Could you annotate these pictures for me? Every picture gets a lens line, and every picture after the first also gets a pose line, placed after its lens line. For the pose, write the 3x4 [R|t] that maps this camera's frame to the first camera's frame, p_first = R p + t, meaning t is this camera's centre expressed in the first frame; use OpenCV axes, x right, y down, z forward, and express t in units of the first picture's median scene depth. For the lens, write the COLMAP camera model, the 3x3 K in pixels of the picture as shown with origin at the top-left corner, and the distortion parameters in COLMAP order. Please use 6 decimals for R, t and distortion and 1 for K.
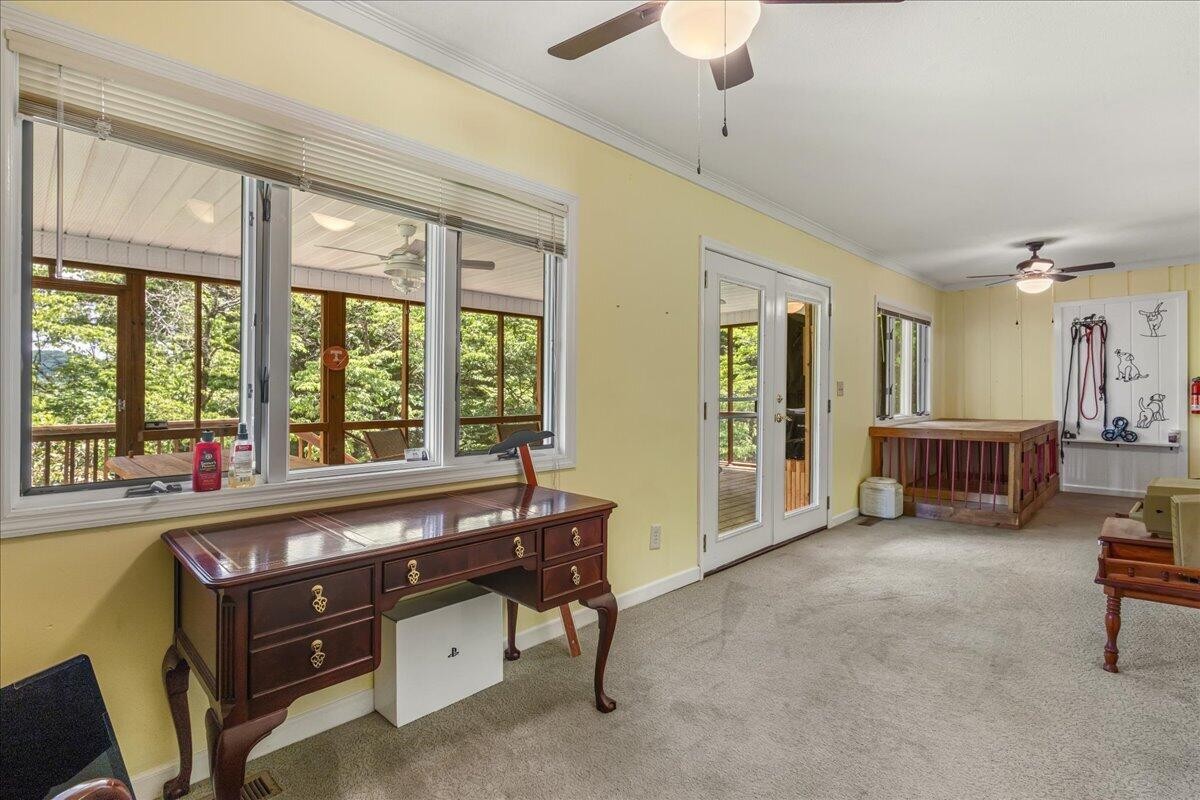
lens RADIAL K [[562.1, 0, 599.5], [0, 562.1, 391.2], [0, 0, 1]] dist [-0.001608, 0.000747]
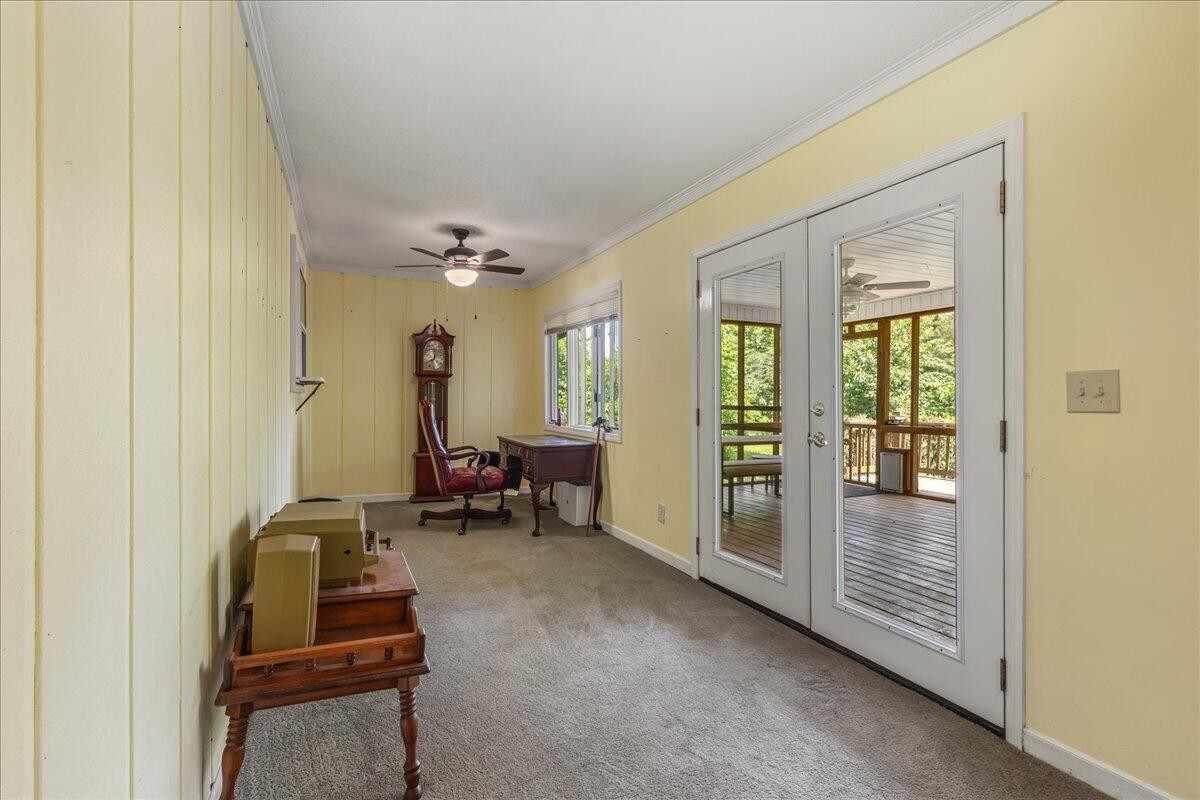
lens RADIAL K [[562.1, 0, 599.5], [0, 562.1, 391.2], [0, 0, 1]] dist [-0.001608, 0.000747]
pose [[-0.350539, -0.012031, -0.936471, 1.107994], [-0.004546, 0.999928, -0.011145, -0.000468], [0.936537, 0.000350, -0.350568, 1.083162]]
